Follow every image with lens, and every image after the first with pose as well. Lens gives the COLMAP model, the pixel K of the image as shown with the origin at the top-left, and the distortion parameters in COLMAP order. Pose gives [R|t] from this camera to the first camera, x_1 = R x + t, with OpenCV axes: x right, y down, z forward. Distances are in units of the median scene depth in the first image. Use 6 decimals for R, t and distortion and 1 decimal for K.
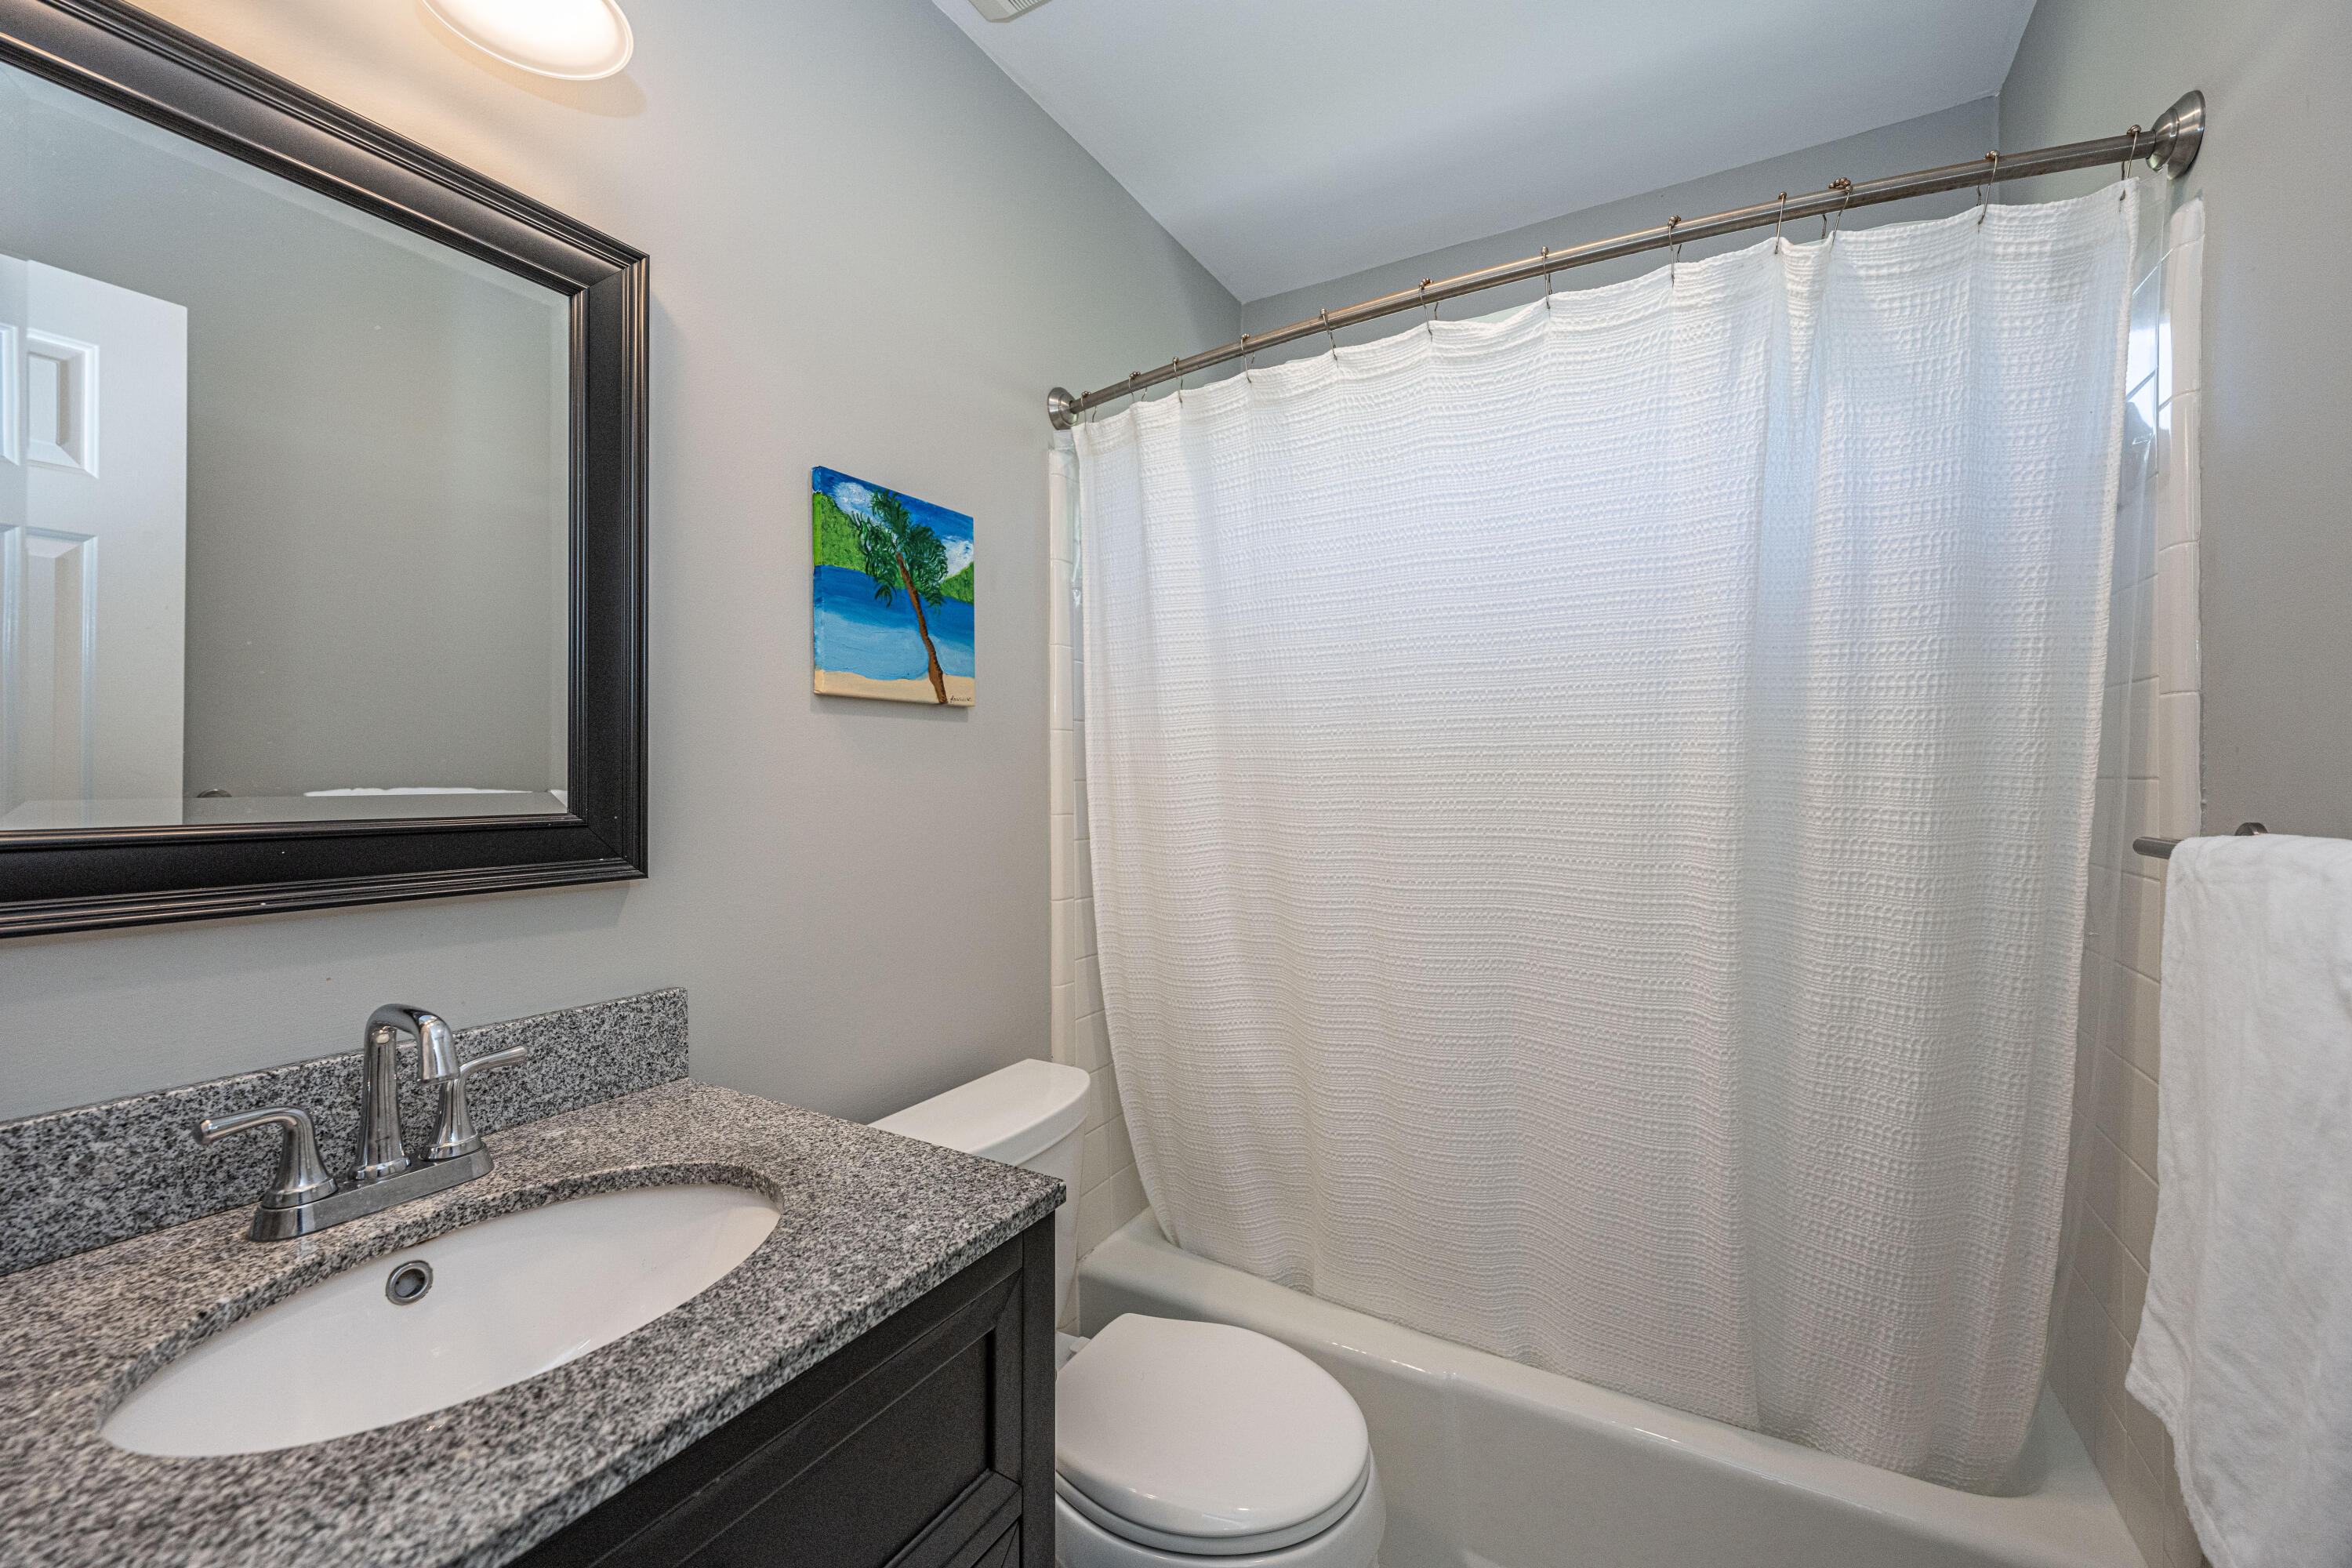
lens RADIAL K [[940.7, 0, 1170.6], [0, 940.7, 778.0], [0, 0, 1]] dist [-0.000345, -0.000076]
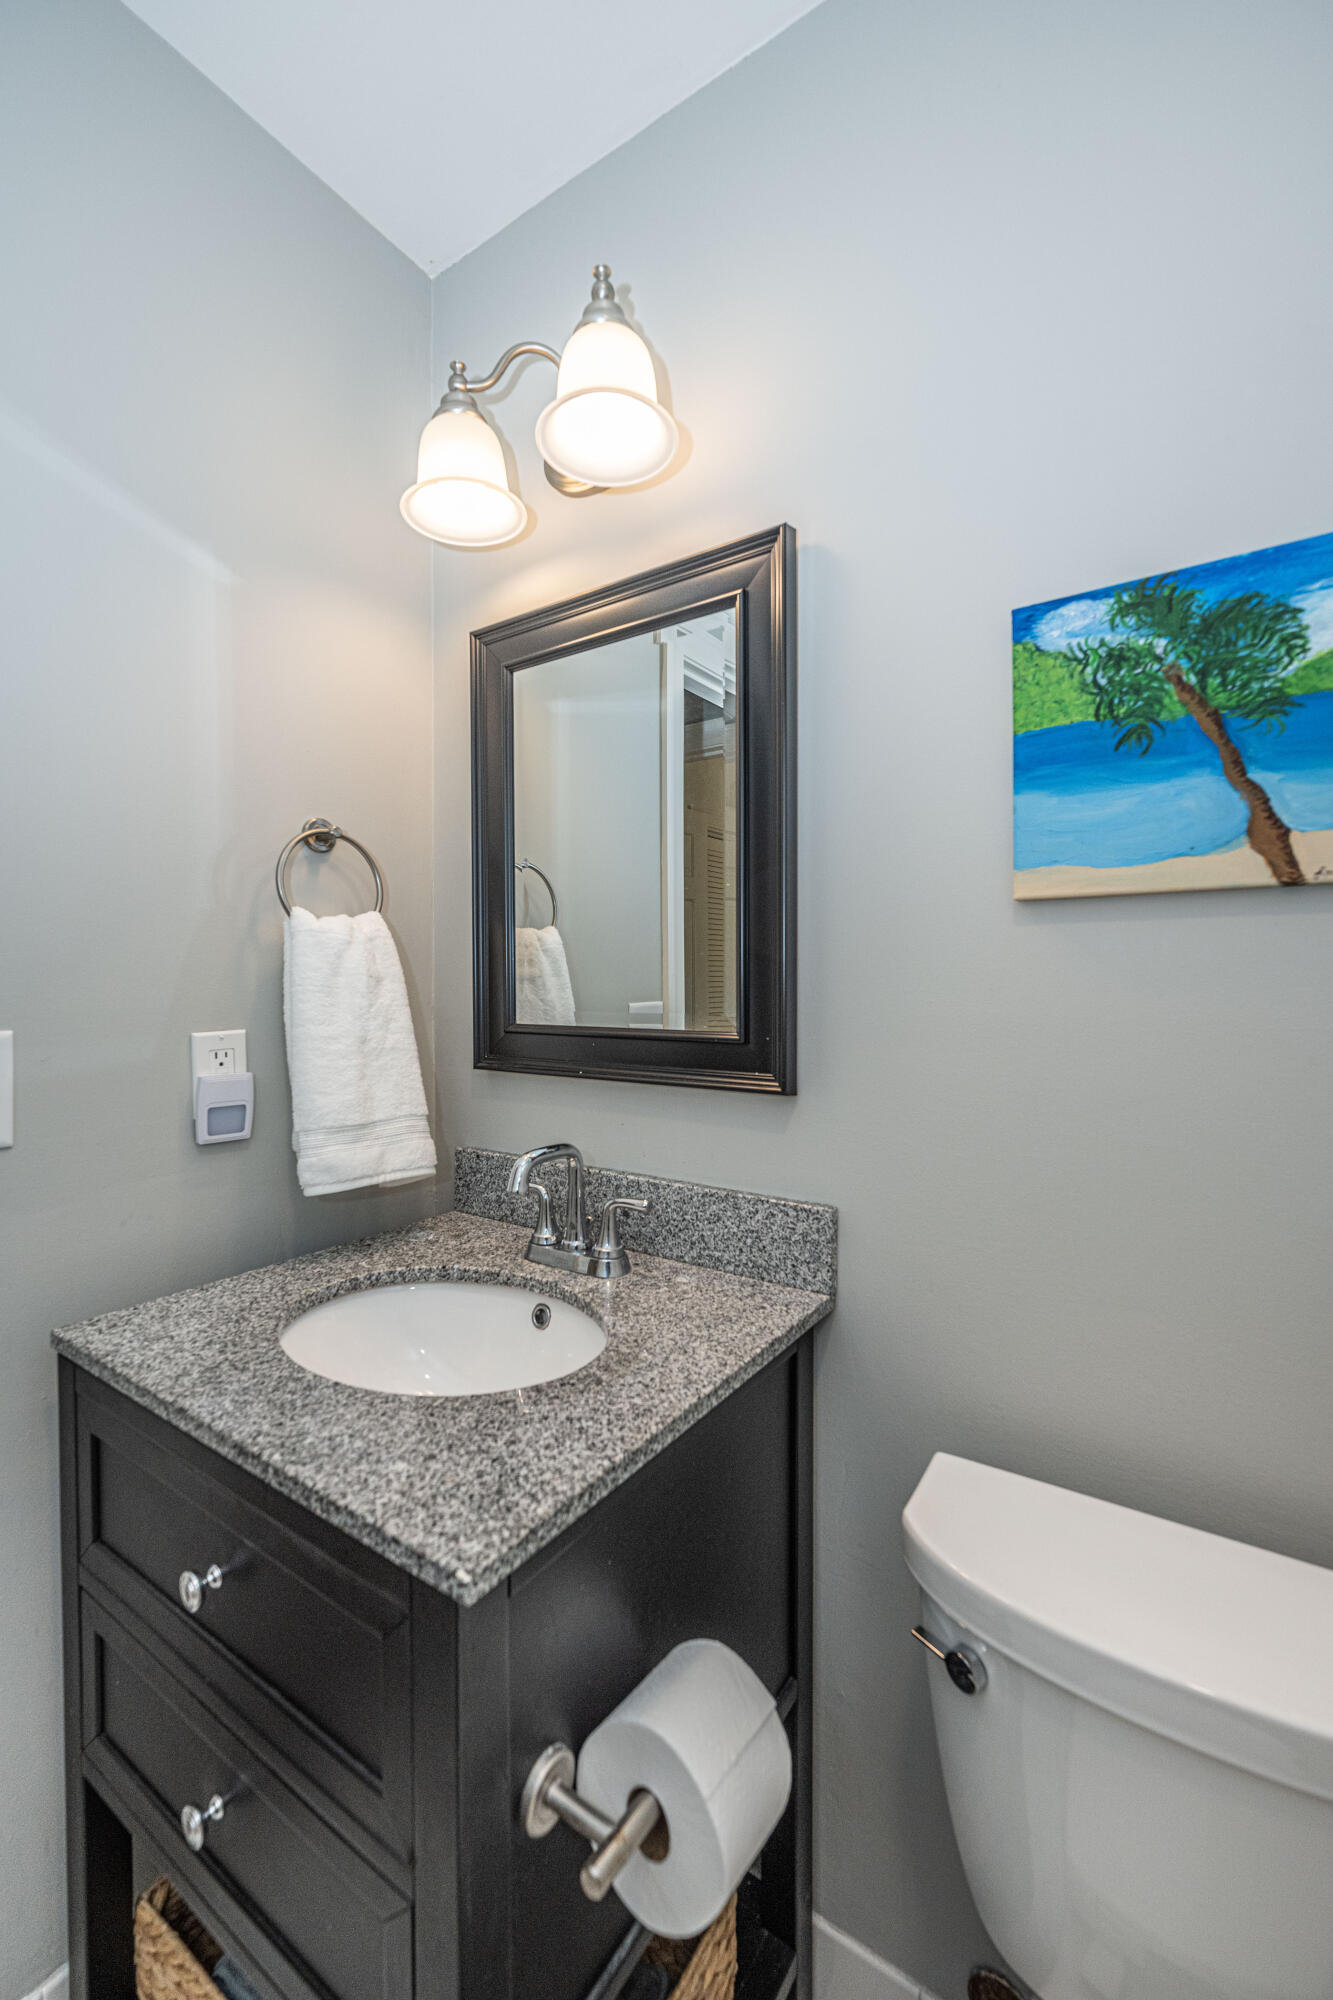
lens RADIAL K [[799.9, 0, 681.0], [0, 799.9, 995.6], [0, 0, 1]] dist [-0.000345, -0.000076]
pose [[-0.050034, 0.015695, -0.998624, 0.309344], [-0.002647, 0.999871, 0.015847, -0.020067], [0.998744, 0.003436, -0.049986, 0.752462]]
